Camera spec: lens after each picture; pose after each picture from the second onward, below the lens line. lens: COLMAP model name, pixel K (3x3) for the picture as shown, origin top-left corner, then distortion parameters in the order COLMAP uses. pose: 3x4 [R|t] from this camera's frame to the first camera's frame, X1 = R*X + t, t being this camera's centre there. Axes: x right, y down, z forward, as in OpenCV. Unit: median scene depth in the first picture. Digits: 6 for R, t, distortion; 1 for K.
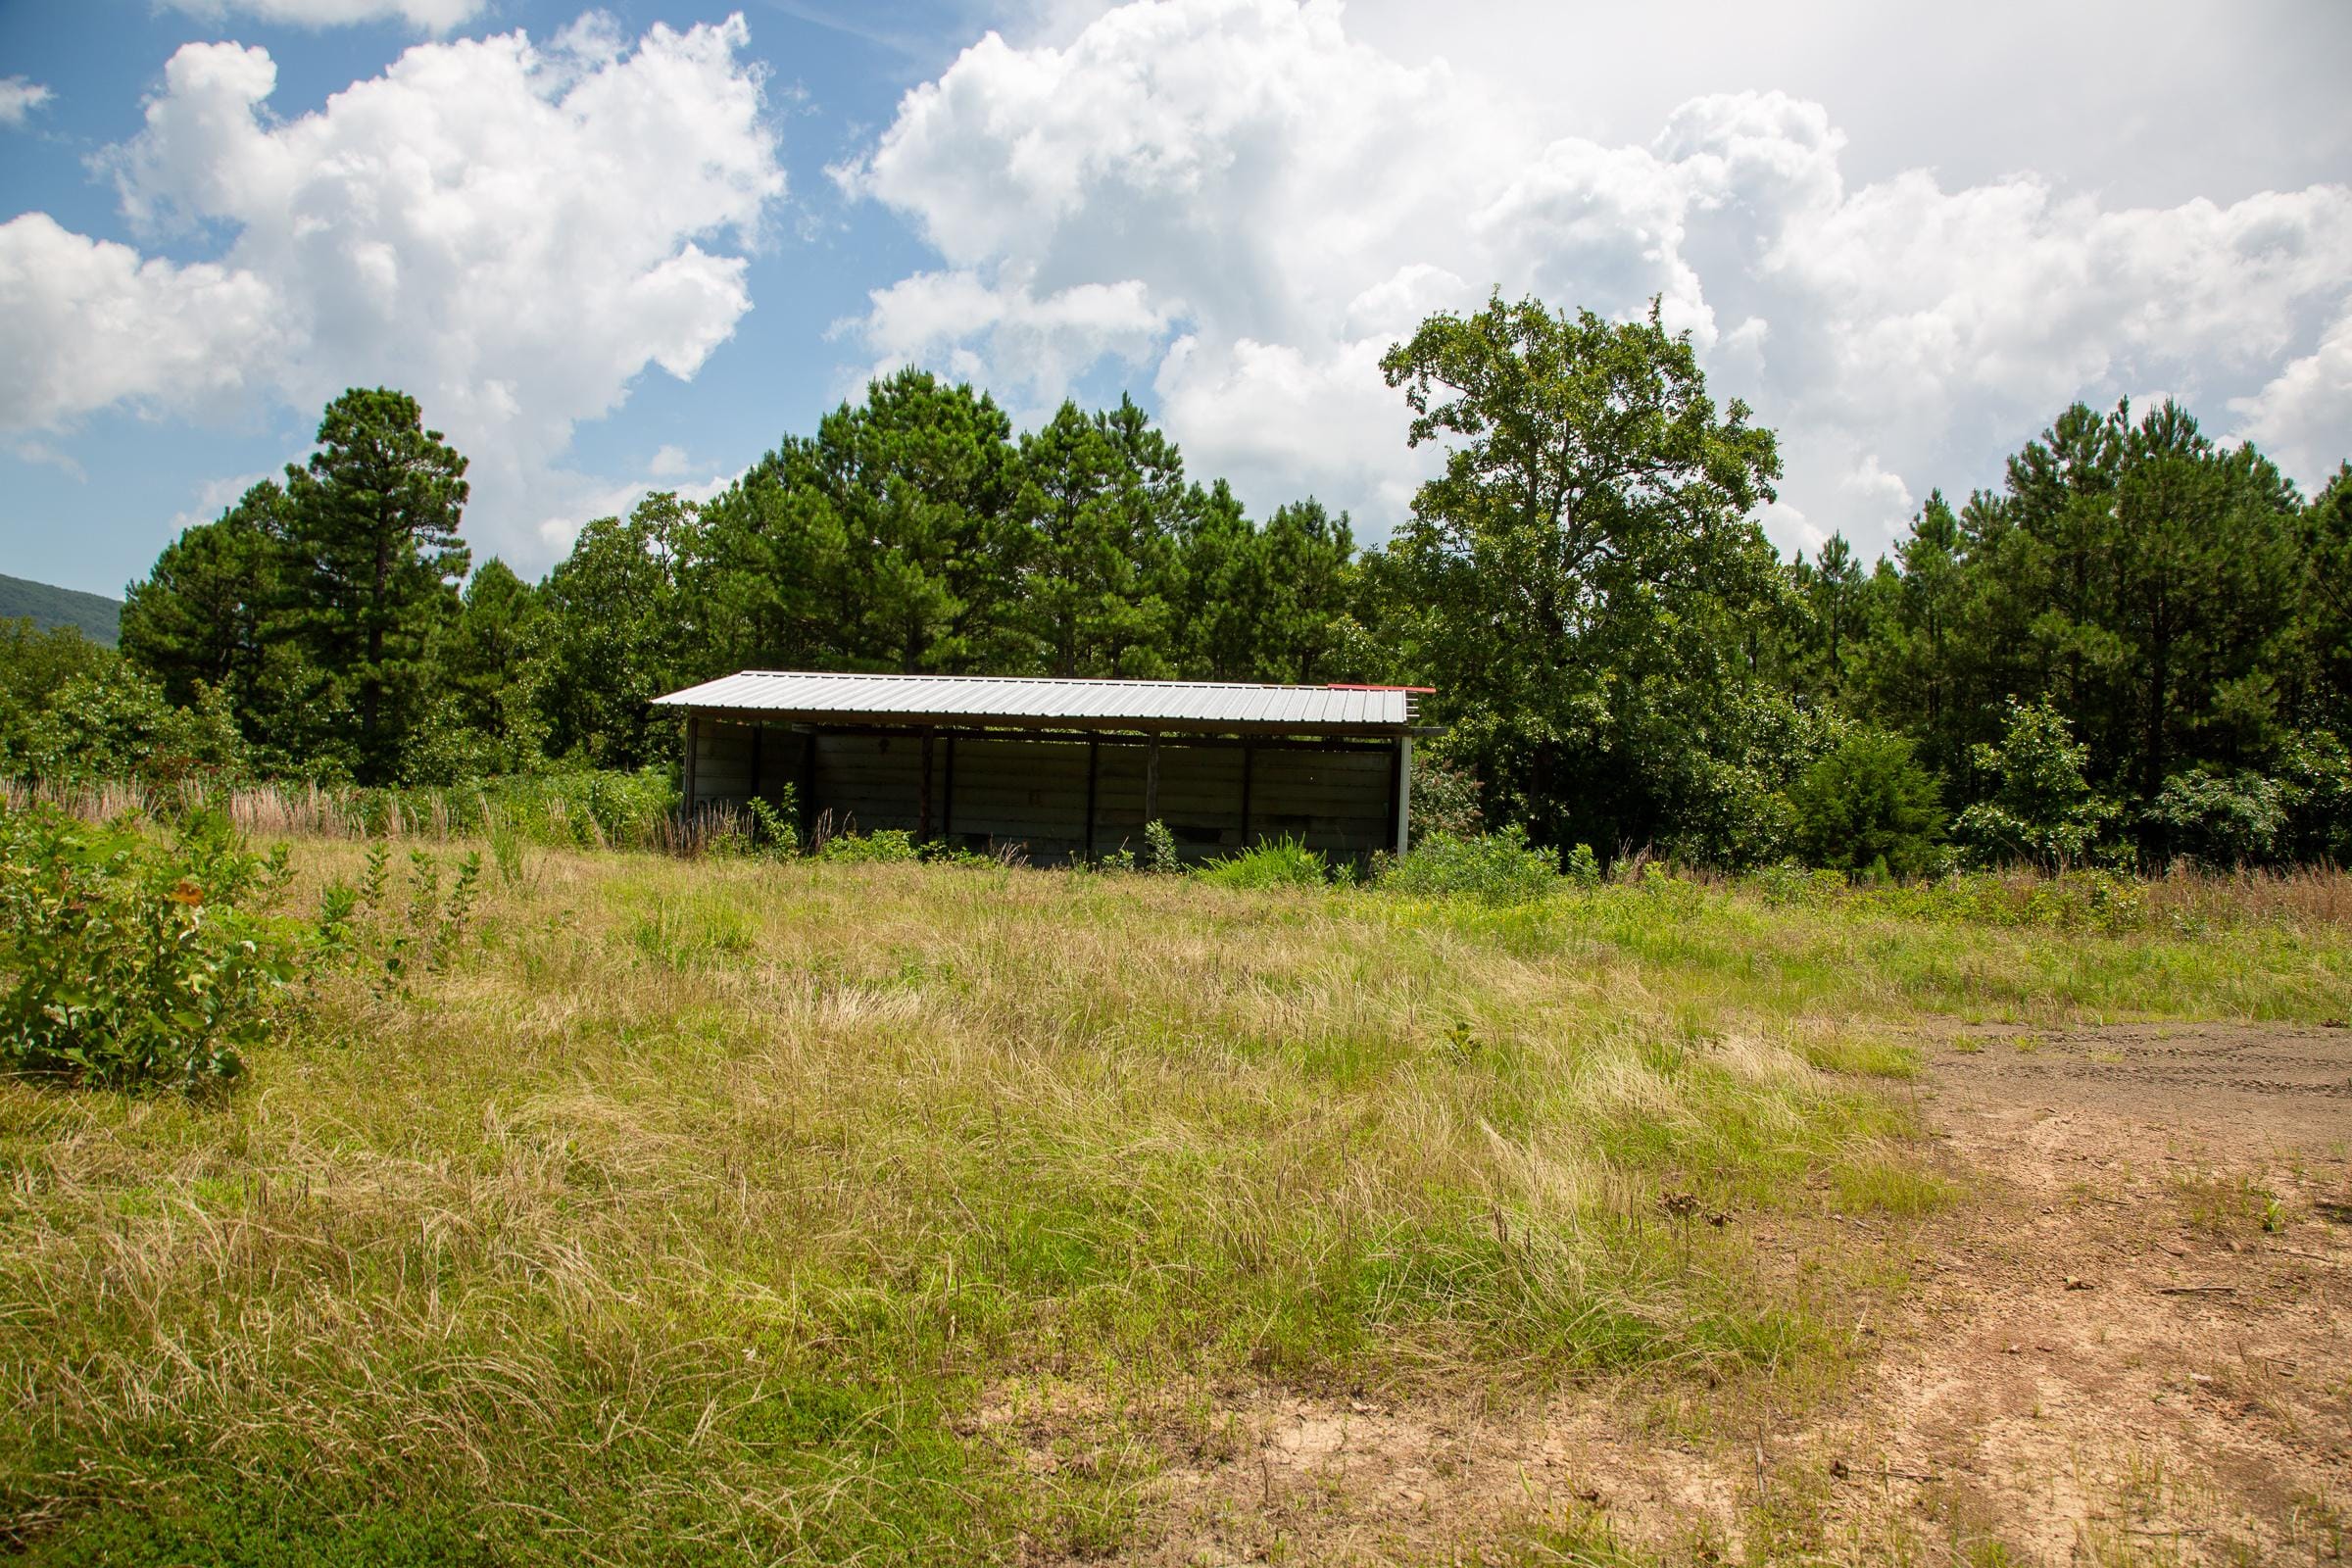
lens RADIAL K [[2248.9, 0, 1176.0], [0, 2248.9, 784.0], [0, 0, 1]] dist [0.047244, 0.026860]
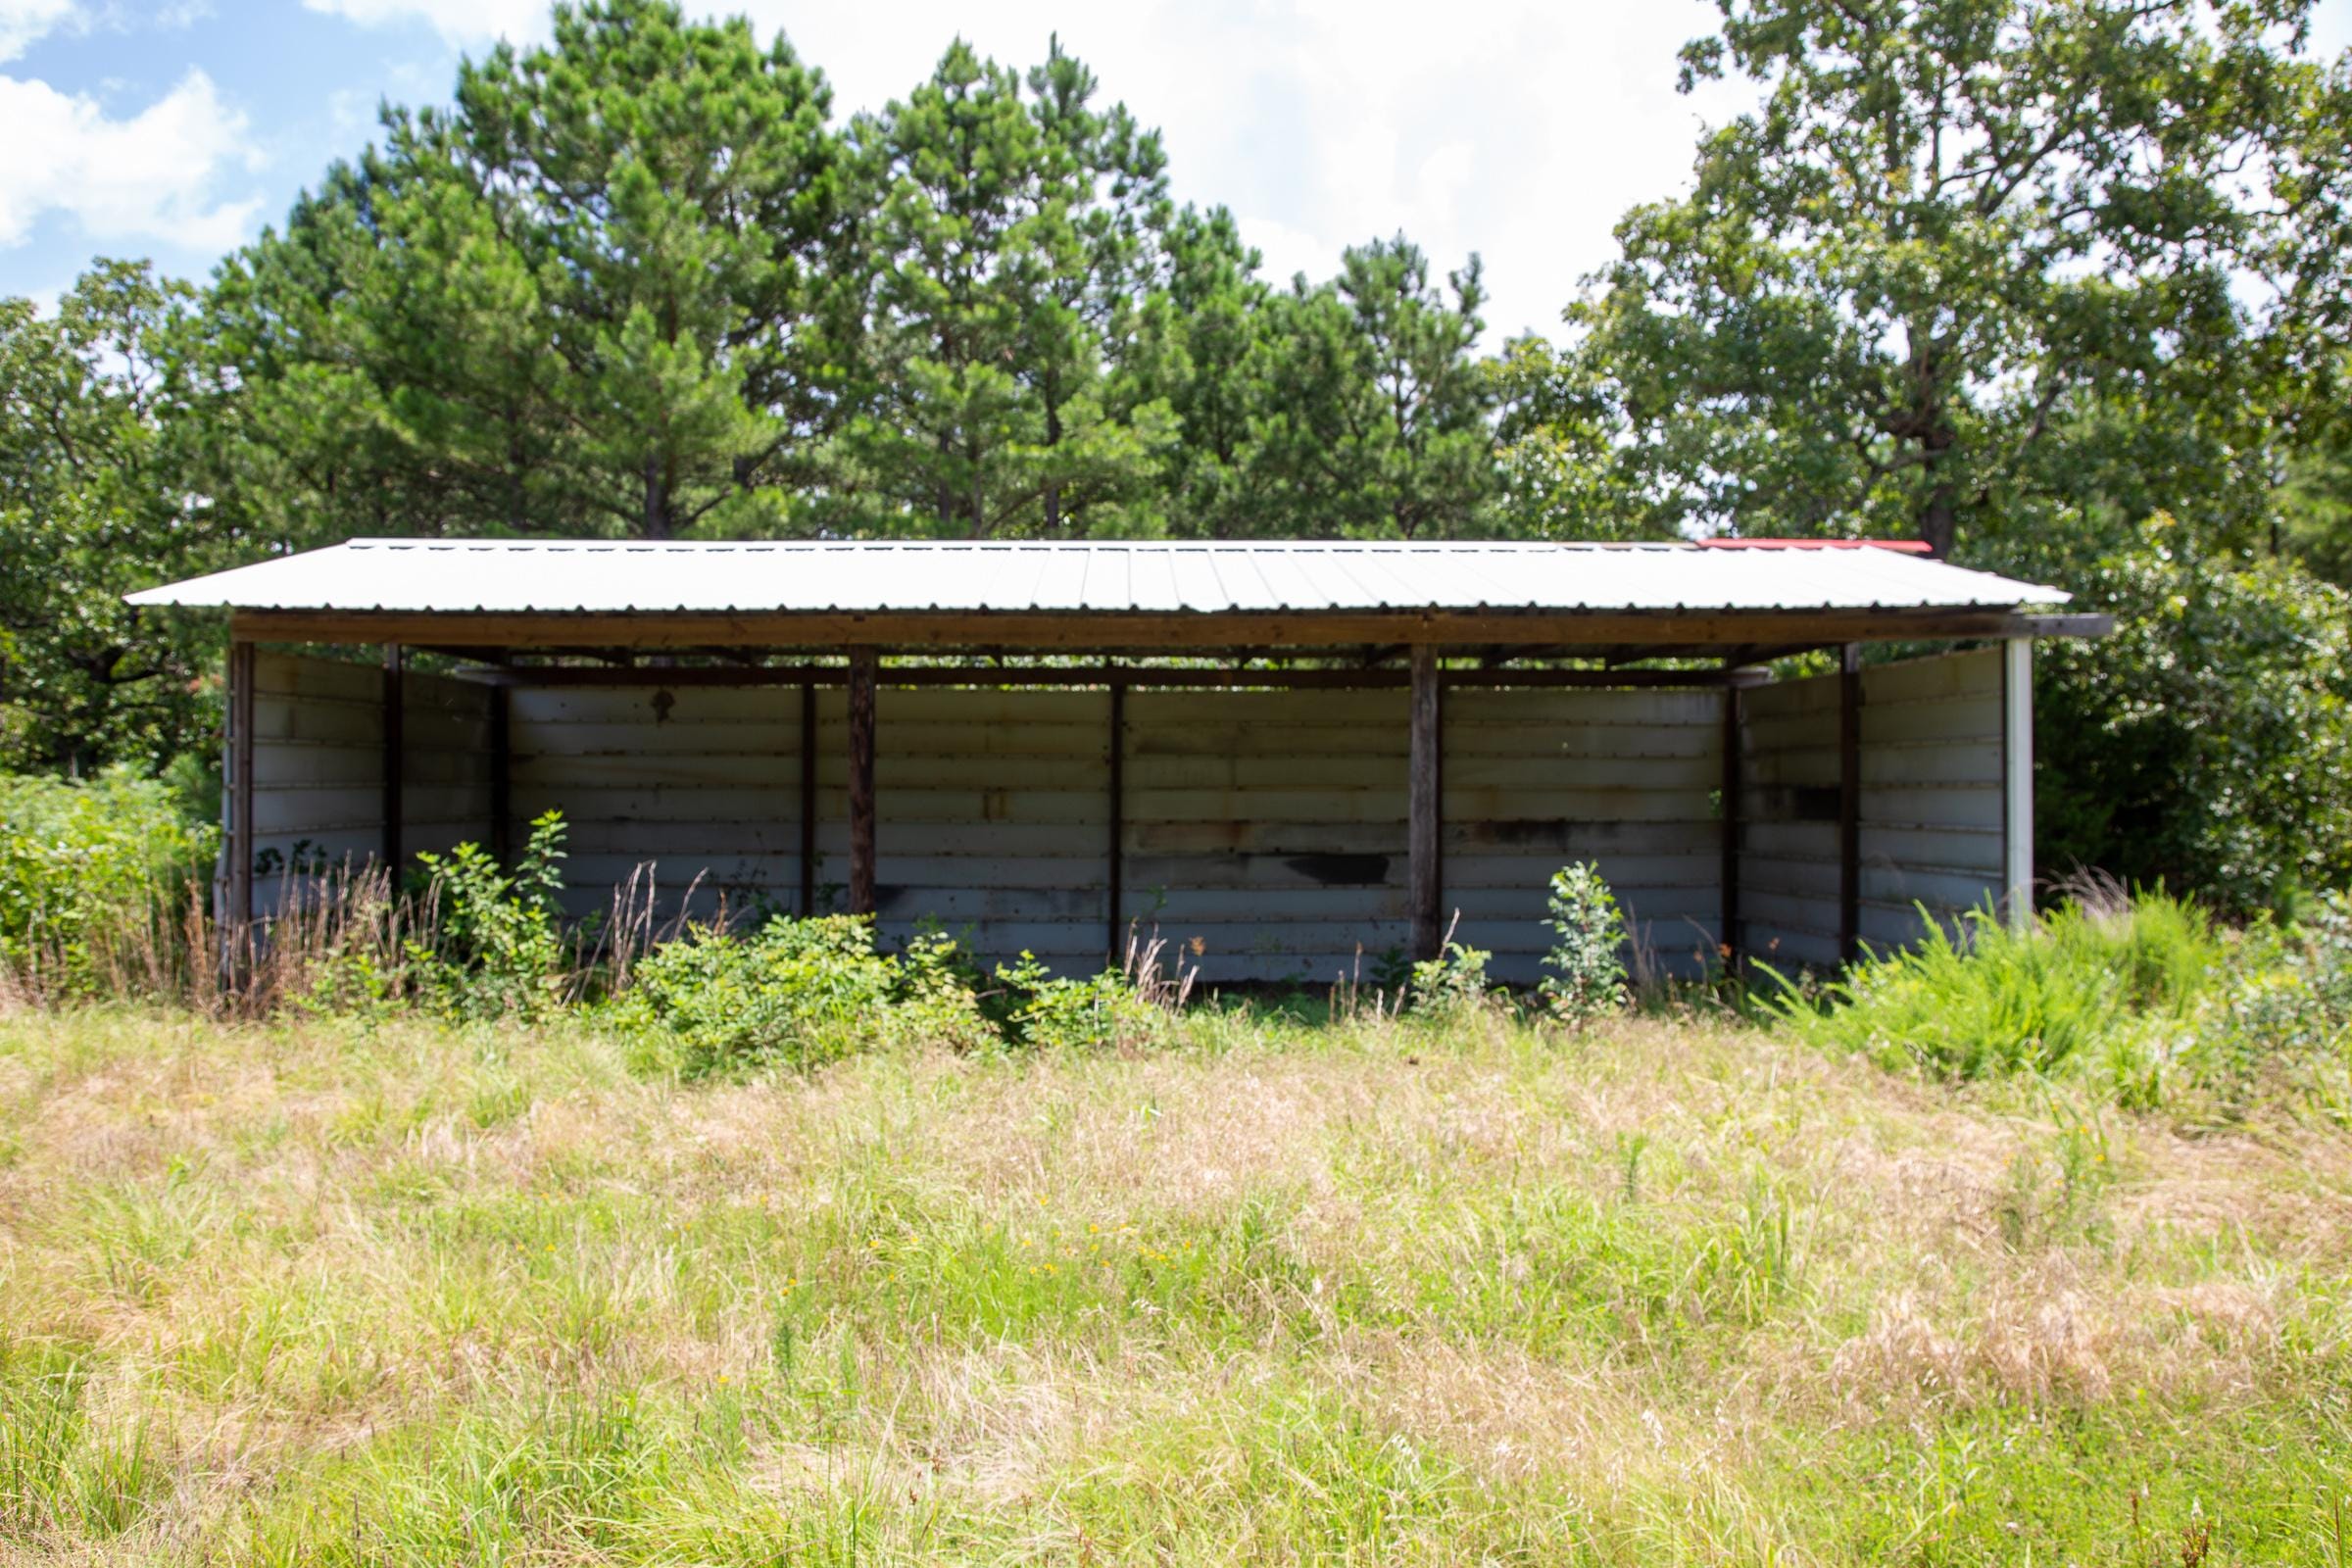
lens RADIAL K [[2248.9, 0, 1176.0], [0, 2248.9, 784.0], [0, 0, 1]] dist [0.047244, 0.026860]
pose [[0.978313, -0.039408, 0.203346, -0.109669], [0.036034, 0.999145, 0.020266, -0.005596], [-0.203971, -0.012499, 0.978897, 0.465256]]
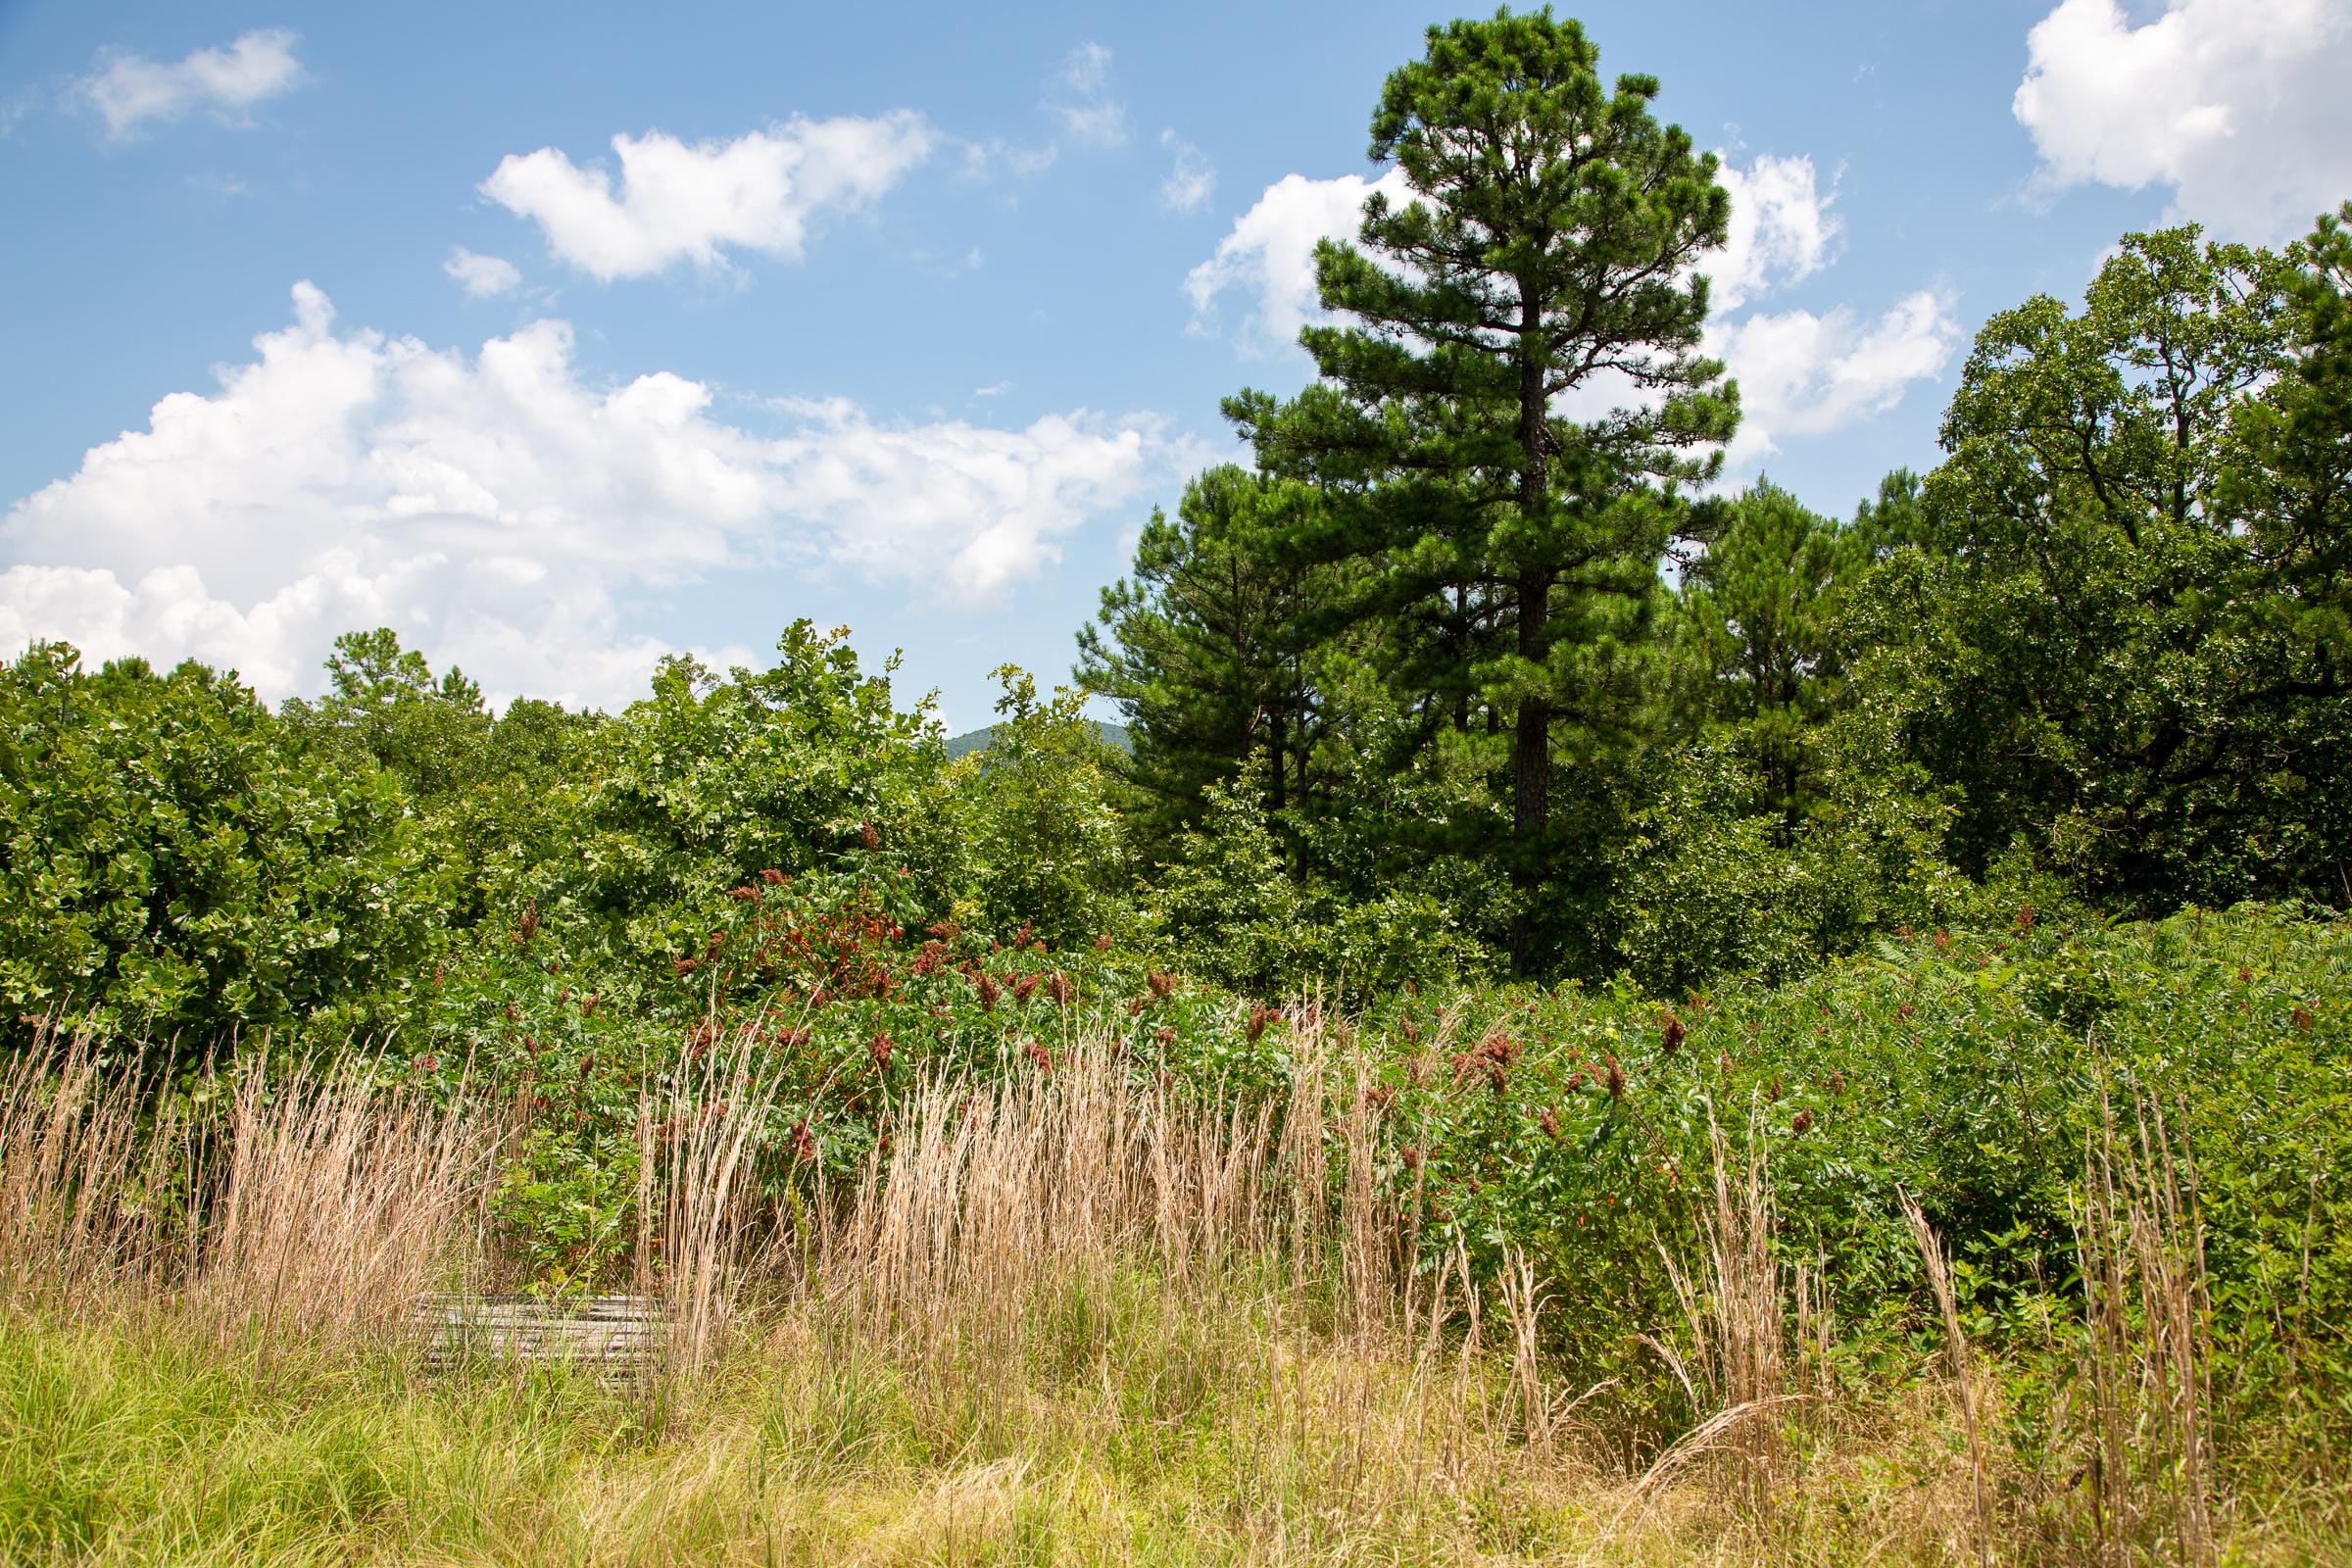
lens RADIAL K [[1463.3, 0, 1176.0], [0, 1463.3, 784.0], [0, 0, 1]] dist [-0.050004, -0.040802]
pose [[0.834379, -0.090056, -0.543785, -0.269937], [0.034354, 0.993141, -0.111761, -0.005402], [0.550120, 0.074569, 0.831750, 0.756190]]
